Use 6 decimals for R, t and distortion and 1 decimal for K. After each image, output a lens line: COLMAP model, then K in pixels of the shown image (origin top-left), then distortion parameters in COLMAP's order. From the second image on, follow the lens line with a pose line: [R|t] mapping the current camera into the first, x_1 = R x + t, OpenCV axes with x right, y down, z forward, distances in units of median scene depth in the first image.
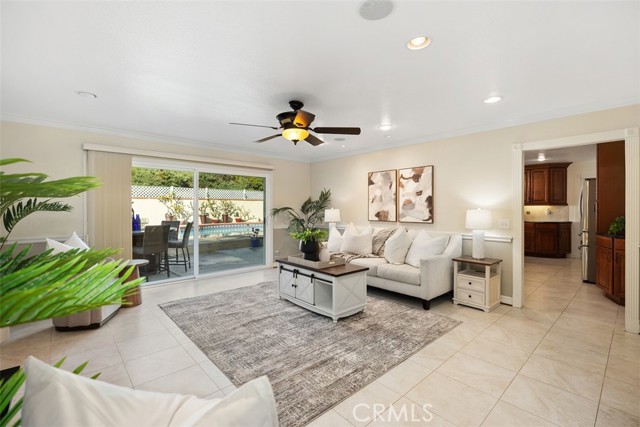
lens RADIAL K [[286.6, 0, 320.3], [0, 286.6, 209.5], [0, 0, 1]] dist [0.000882, 0.000619]
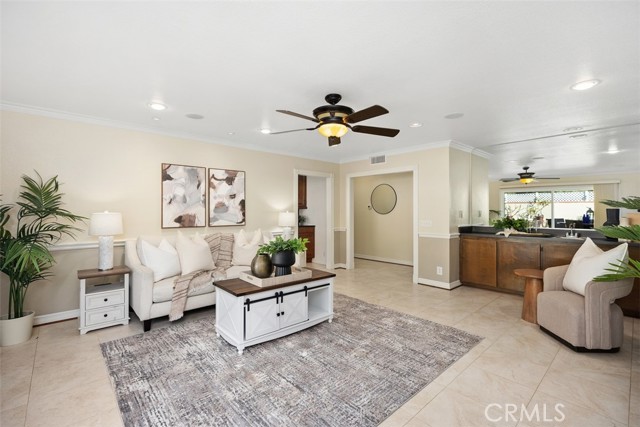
lens RADIAL K [[286.6, 0, 320.3], [0, 286.6, 209.5], [0, 0, 1]] dist [0.000882, 0.000619]
pose [[0.001297, 0.003545, 0.999993, -0.674061], [0.005997, 0.999976, -0.003553, -0.005257], [-0.999981, 0.006002, 0.001276, 0.707324]]
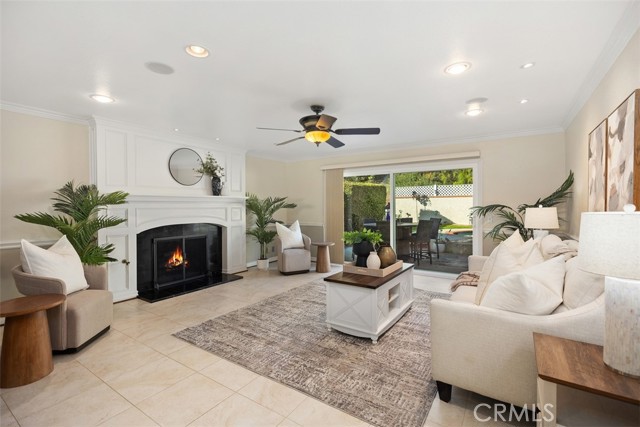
lens RADIAL K [[292.1, 0, 317.3], [0, 292.1, 206.6], [0, 0, 1]] dist [-0.001131, -0.000150]
pose [[0.239043, 0.000203, -0.971009, 0.650387], [-0.002394, 0.999997, -0.000380, -0.002010], [0.971006, 0.002416, 0.239043, 0.504539]]
